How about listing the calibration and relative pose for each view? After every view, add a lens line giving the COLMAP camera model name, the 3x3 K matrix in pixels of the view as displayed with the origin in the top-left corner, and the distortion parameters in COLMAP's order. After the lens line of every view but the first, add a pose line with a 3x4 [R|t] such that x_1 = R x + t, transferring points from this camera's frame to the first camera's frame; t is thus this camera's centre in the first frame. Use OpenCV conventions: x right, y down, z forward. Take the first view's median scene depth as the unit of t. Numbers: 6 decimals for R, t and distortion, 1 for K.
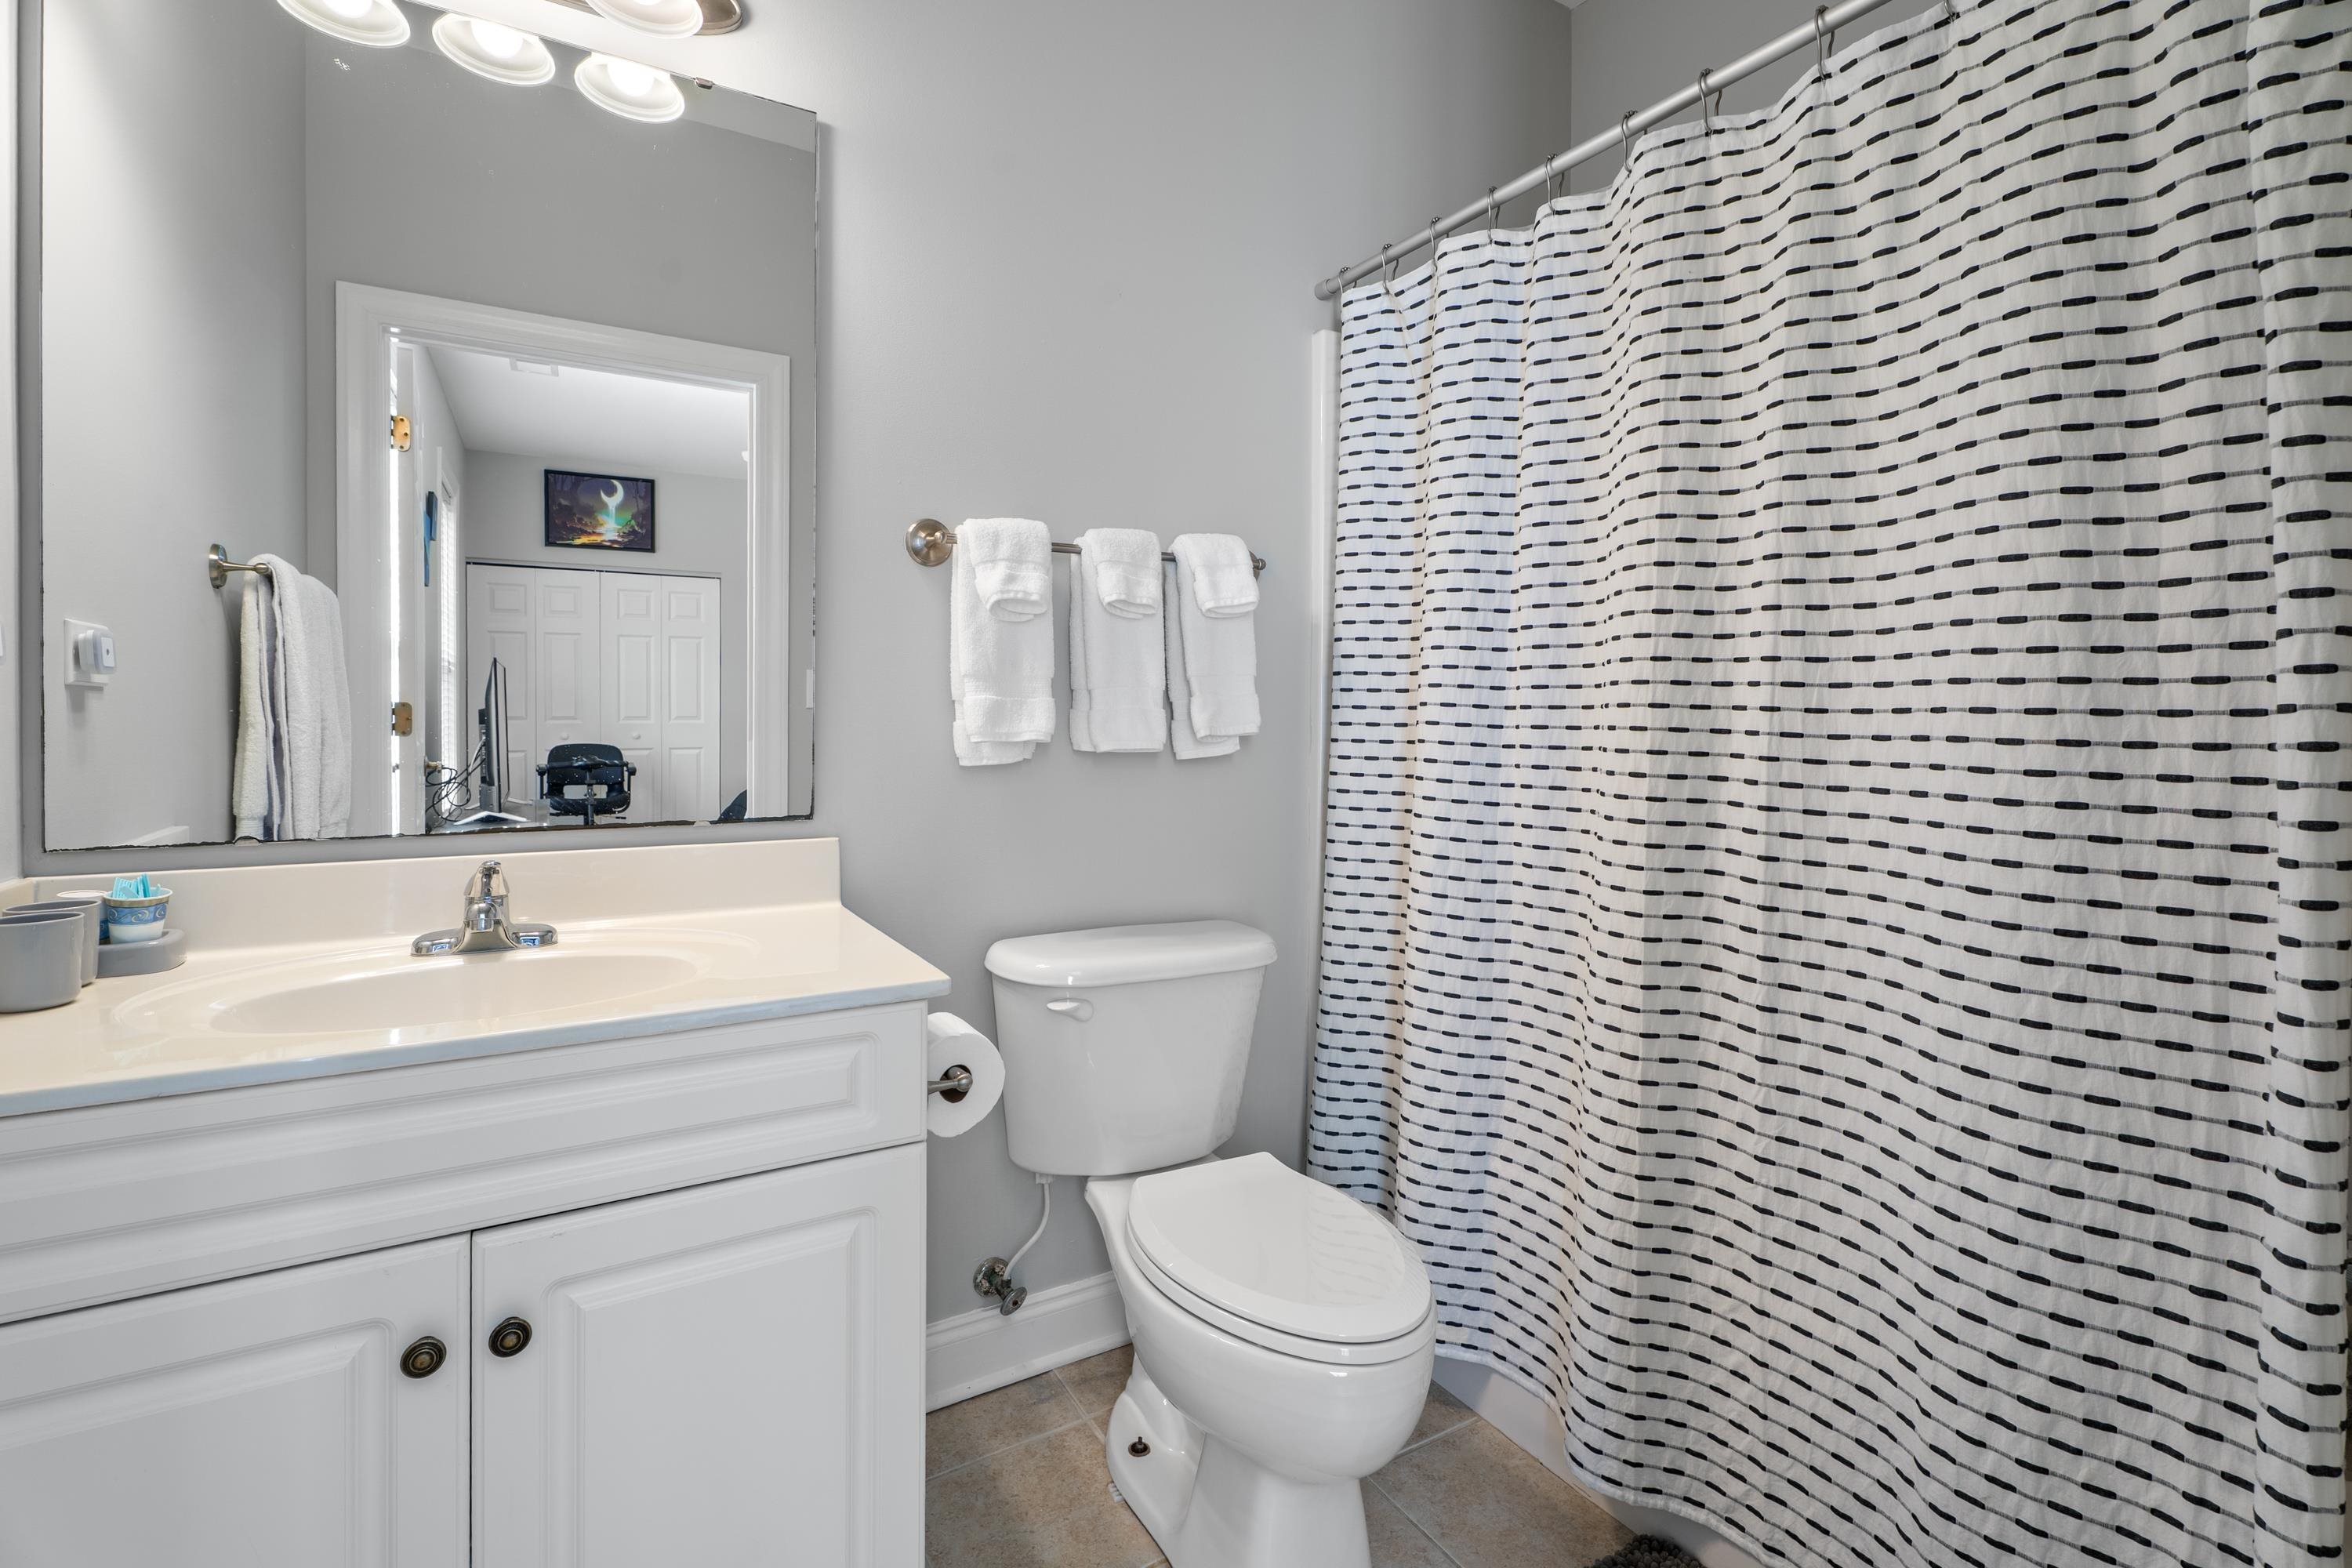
lens RADIAL K [[1079.5, 0, 1192.4], [0, 1079.5, 743.2], [0, 0, 1]] dist [0.001165, -0.000596]
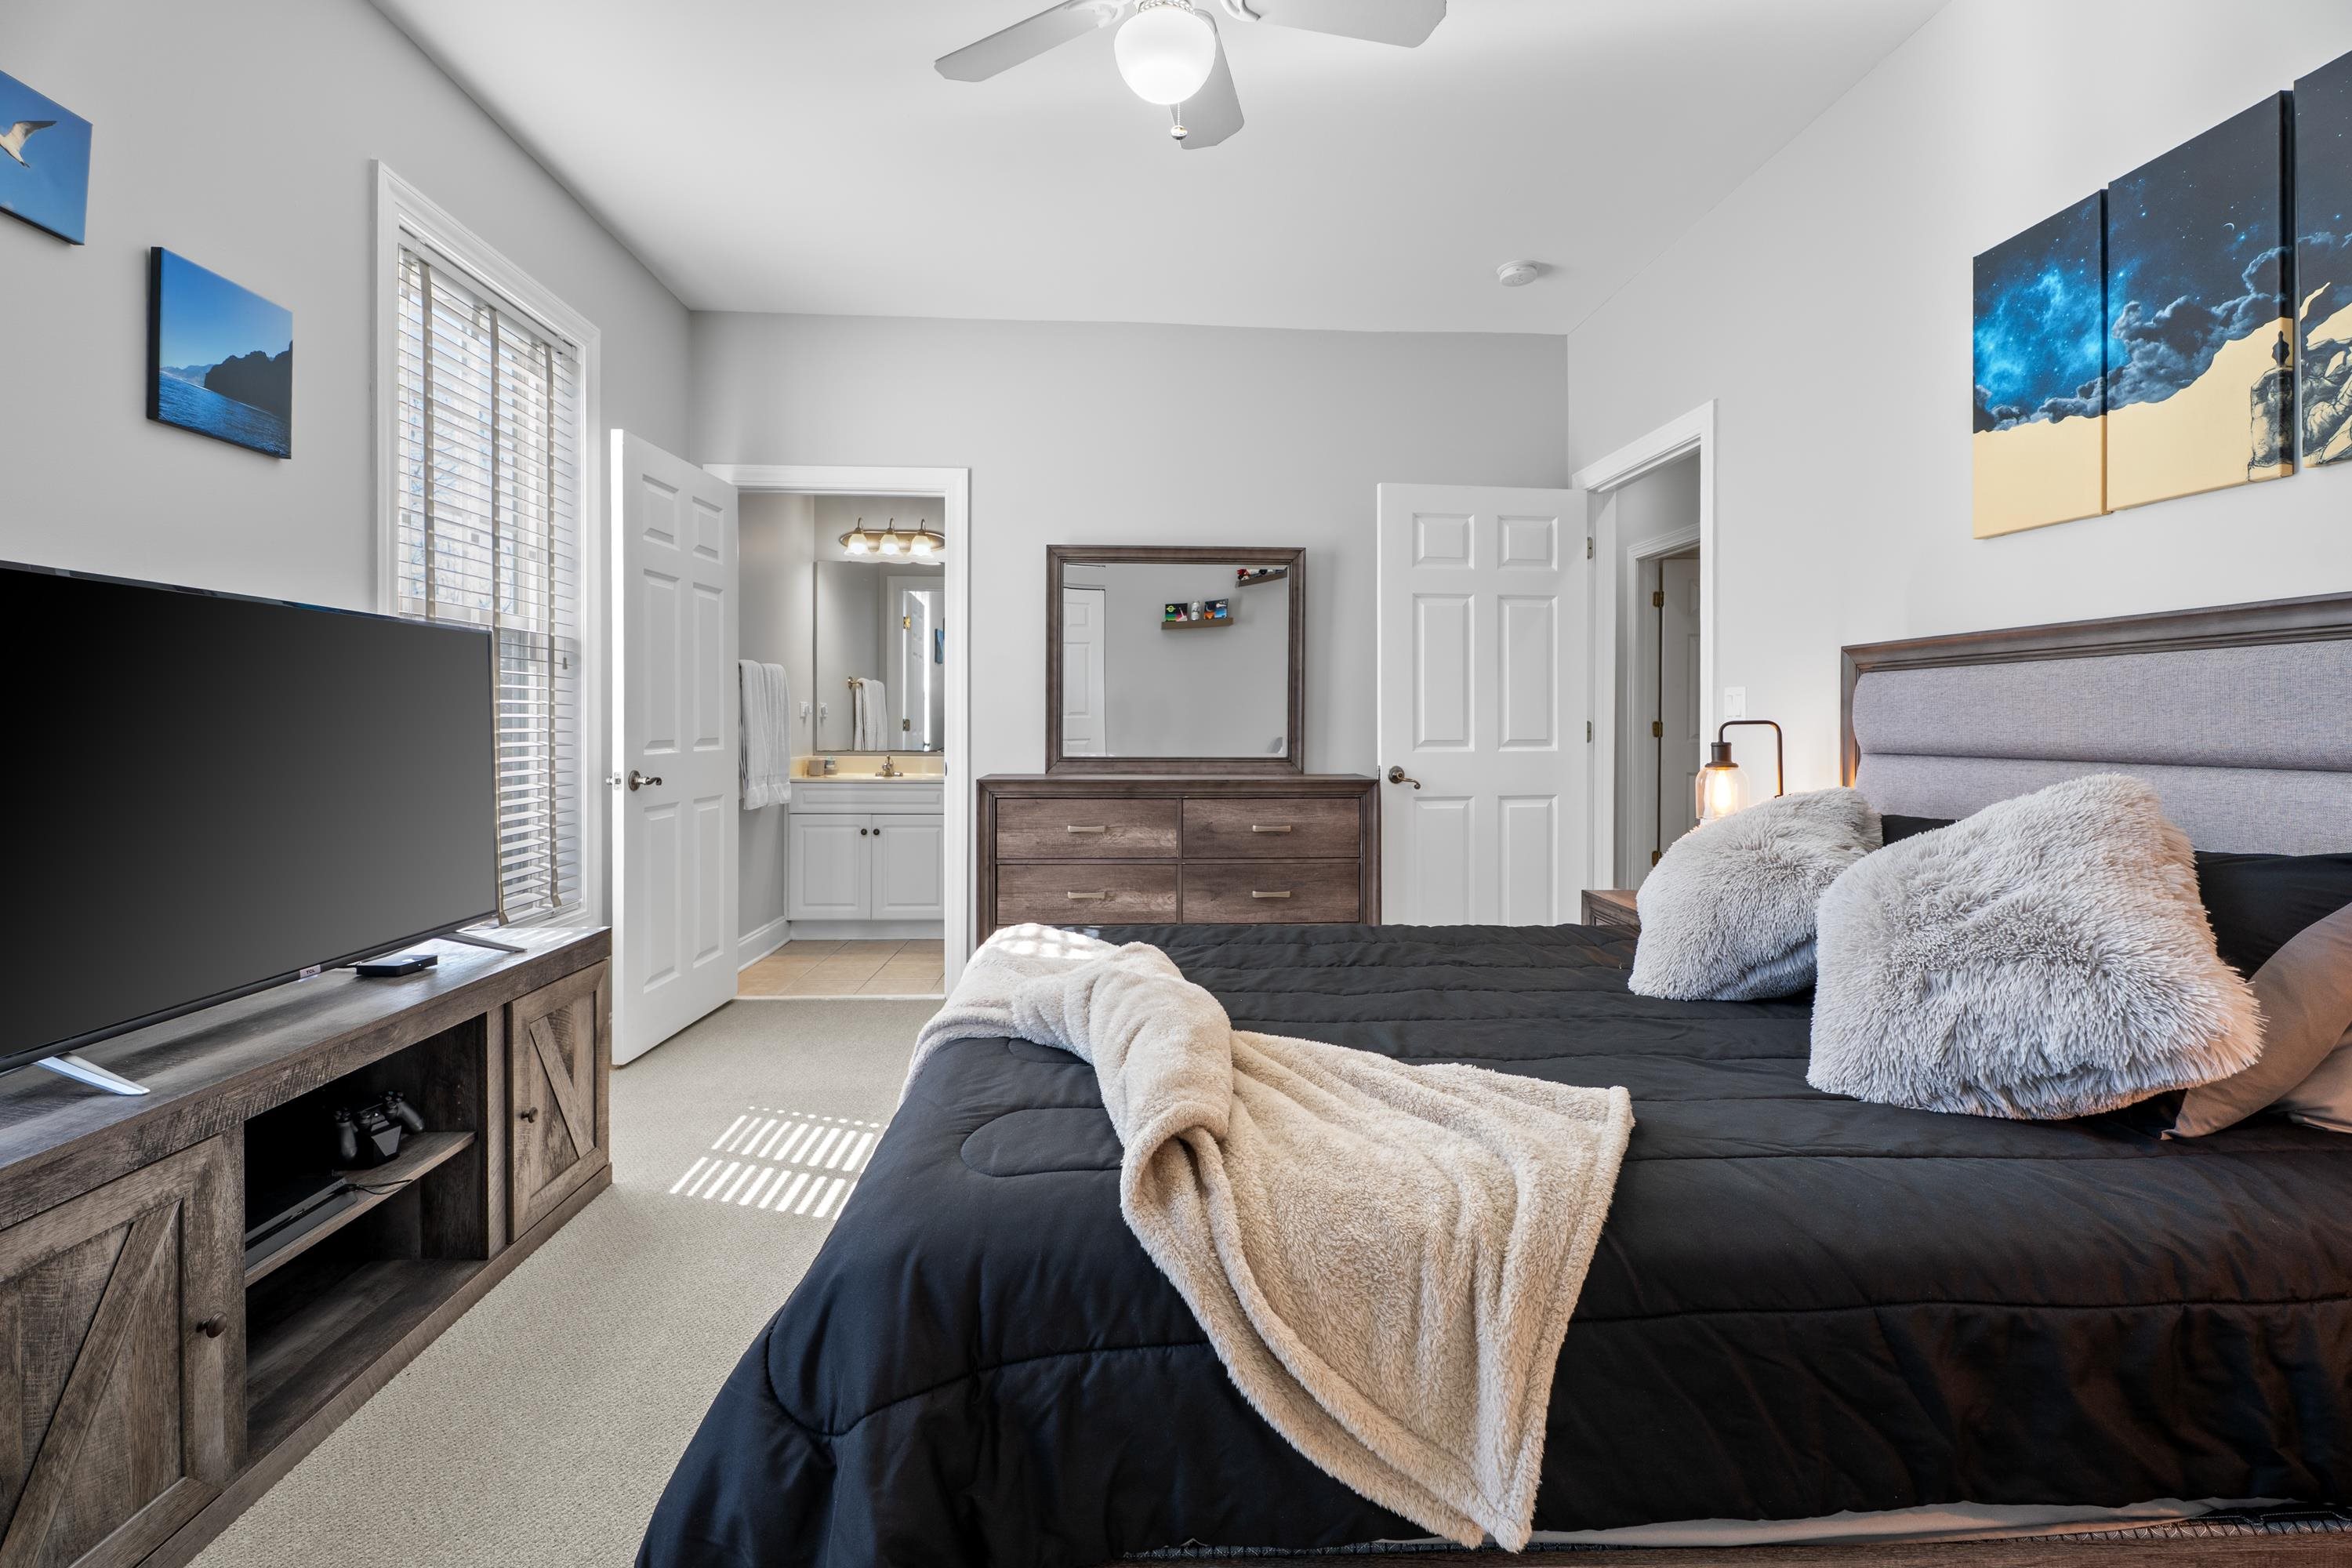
lens RADIAL K [[1076.6, 0, 1187.7], [0, 1076.6, 692.0], [0, 0, 1]] dist [0.000227, -0.000166]
pose [[0.893610, -0.023675, -0.448219, 2.473264], [-0.000130, 0.998594, -0.053004, 0.079799], [0.448843, 0.047423, 0.892351, -2.452149]]
